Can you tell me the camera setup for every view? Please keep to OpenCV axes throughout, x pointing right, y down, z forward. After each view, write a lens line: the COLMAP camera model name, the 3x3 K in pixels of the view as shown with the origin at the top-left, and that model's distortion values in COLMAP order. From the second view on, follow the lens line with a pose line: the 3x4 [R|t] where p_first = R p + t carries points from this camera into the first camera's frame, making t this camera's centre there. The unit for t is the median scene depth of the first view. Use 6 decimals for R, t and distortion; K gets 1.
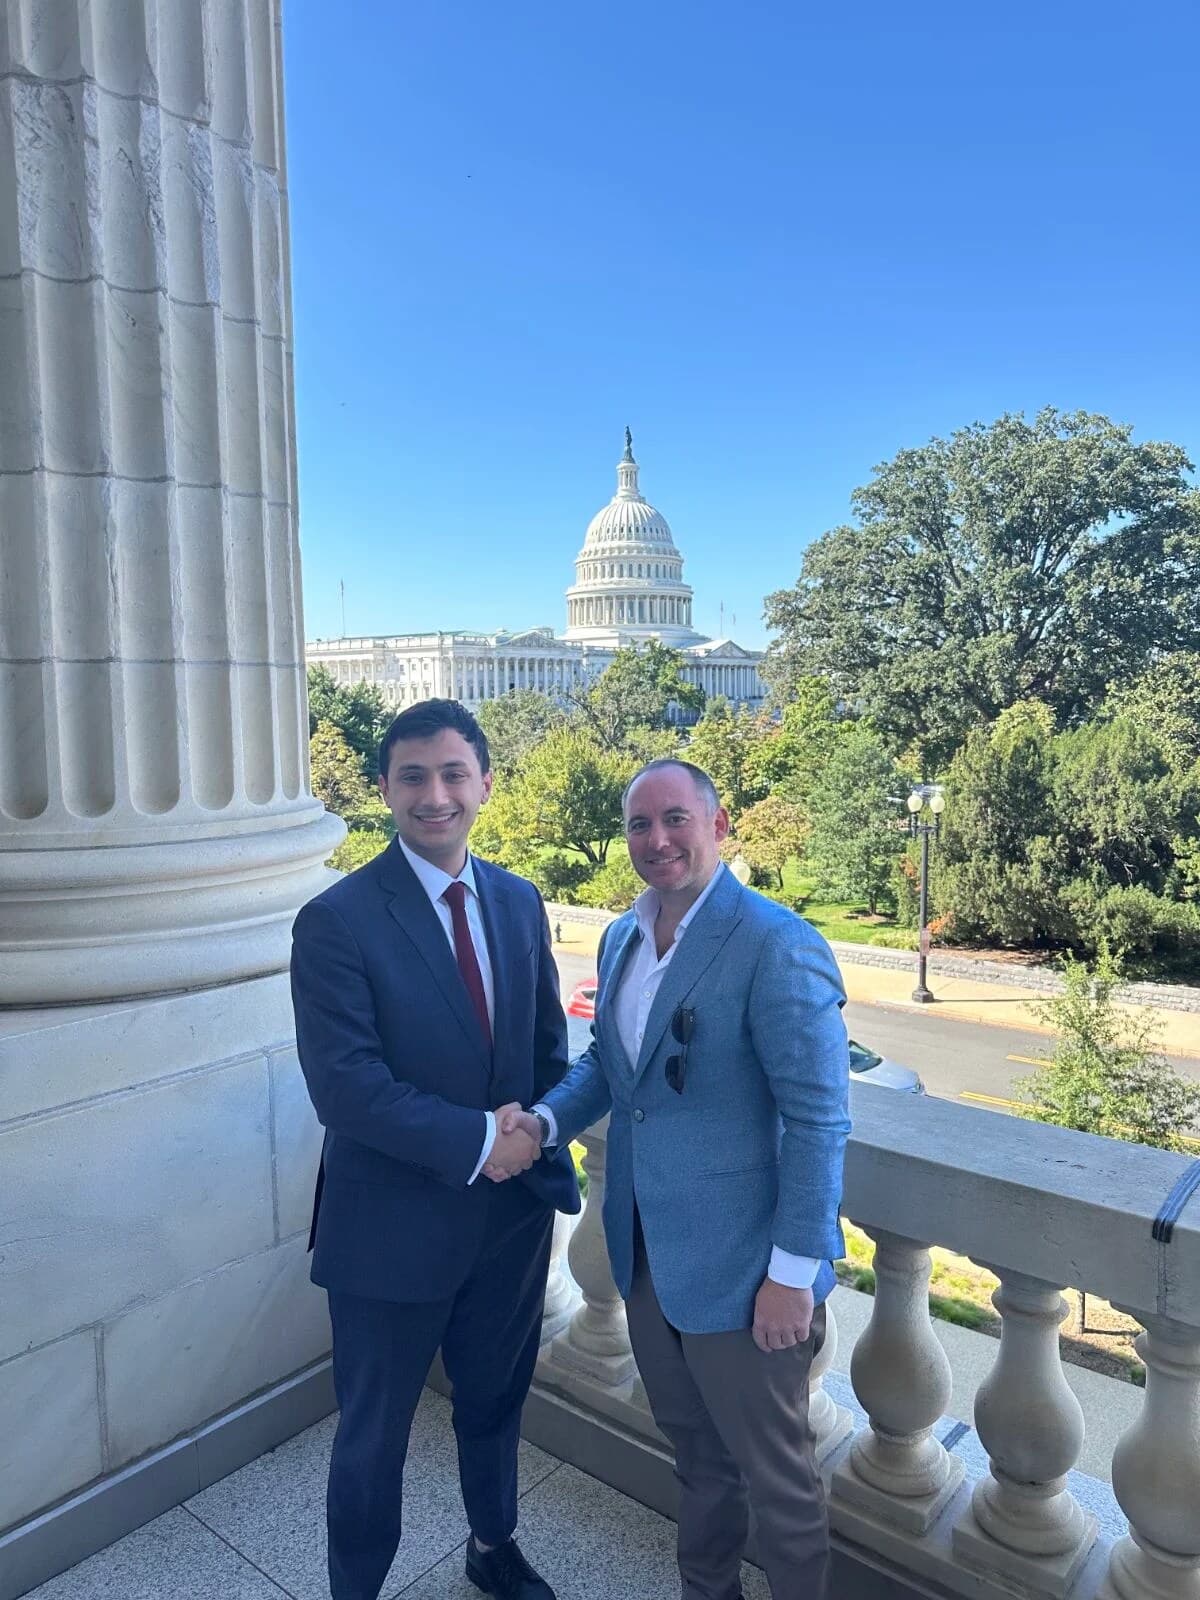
lens RADIAL K [[1113.1, 0, 600.0], [0, 1113.1, 800.0], [0, 0, 1]] dist [0.117886, -0.154992]
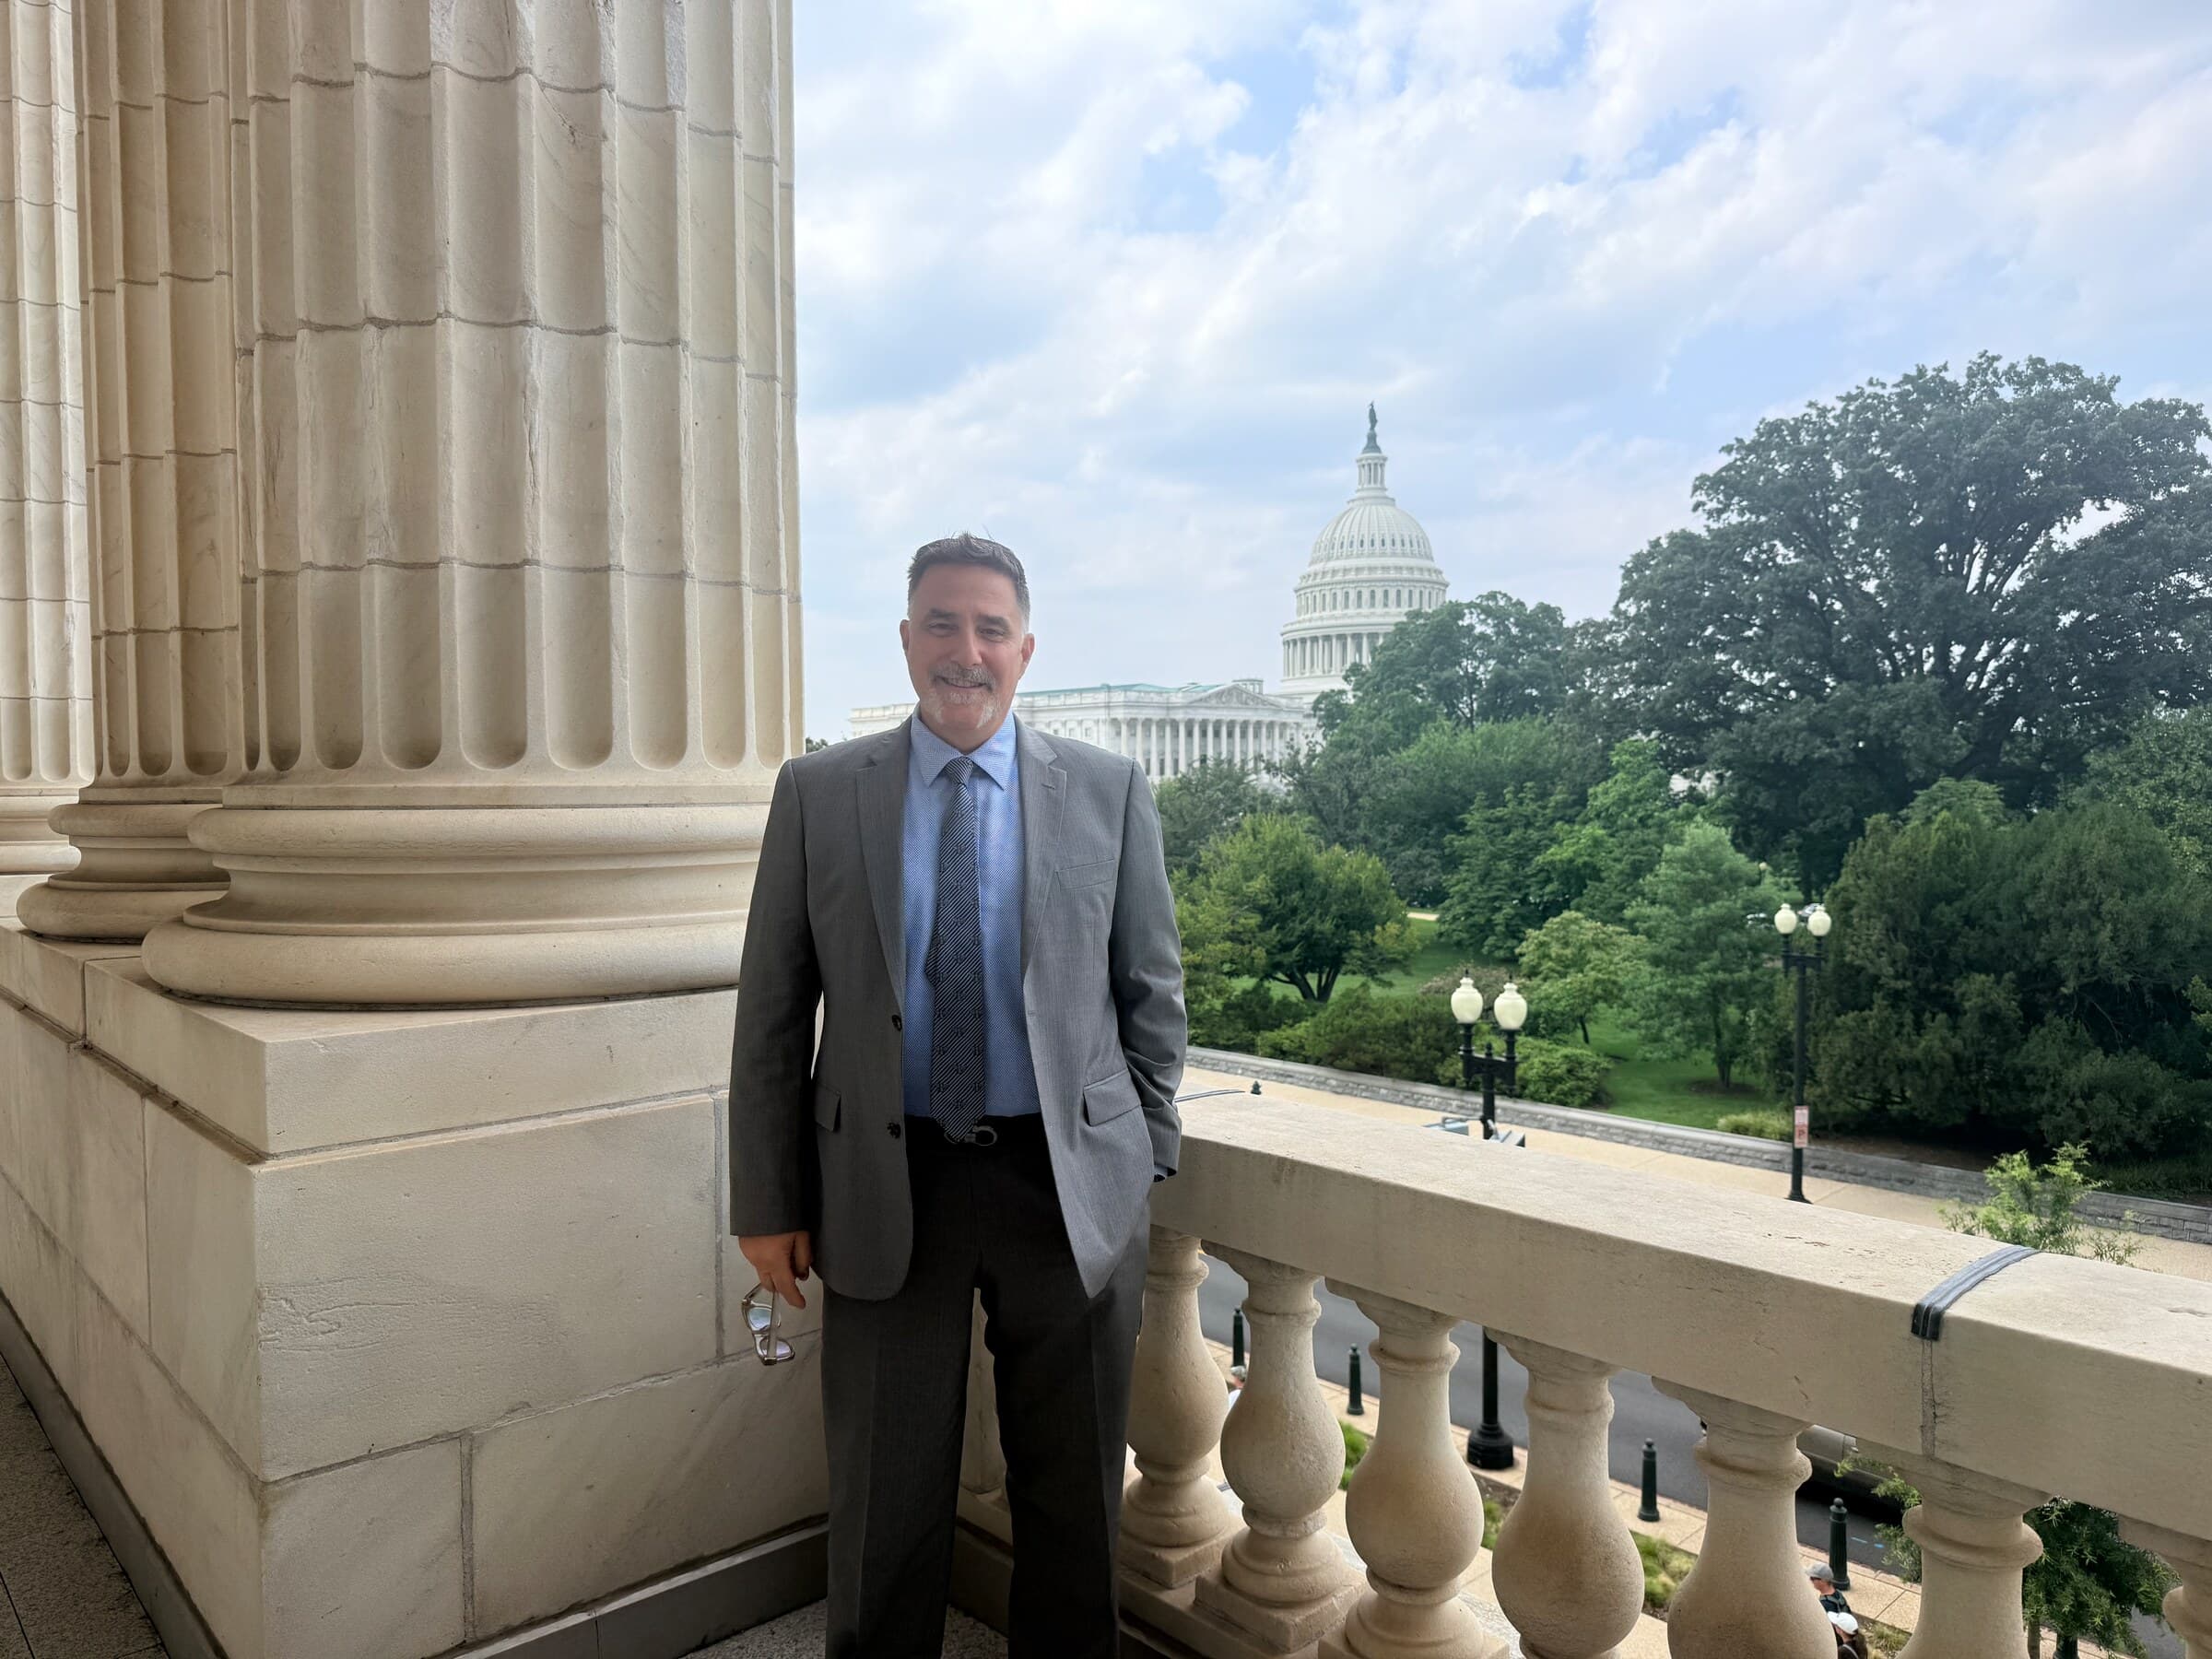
lens RADIAL K [[1546.7, 0, 1106.0], [0, 1546.7, 829.5], [0, 0, 1]] dist [0.101080, -0.172845]
pose [[0.990473, 0.010261, -0.137322, 0.099414], [-0.017454, 0.998532, -0.051280, 0.101072], [0.136594, 0.053188, 0.989198, 0.020636]]
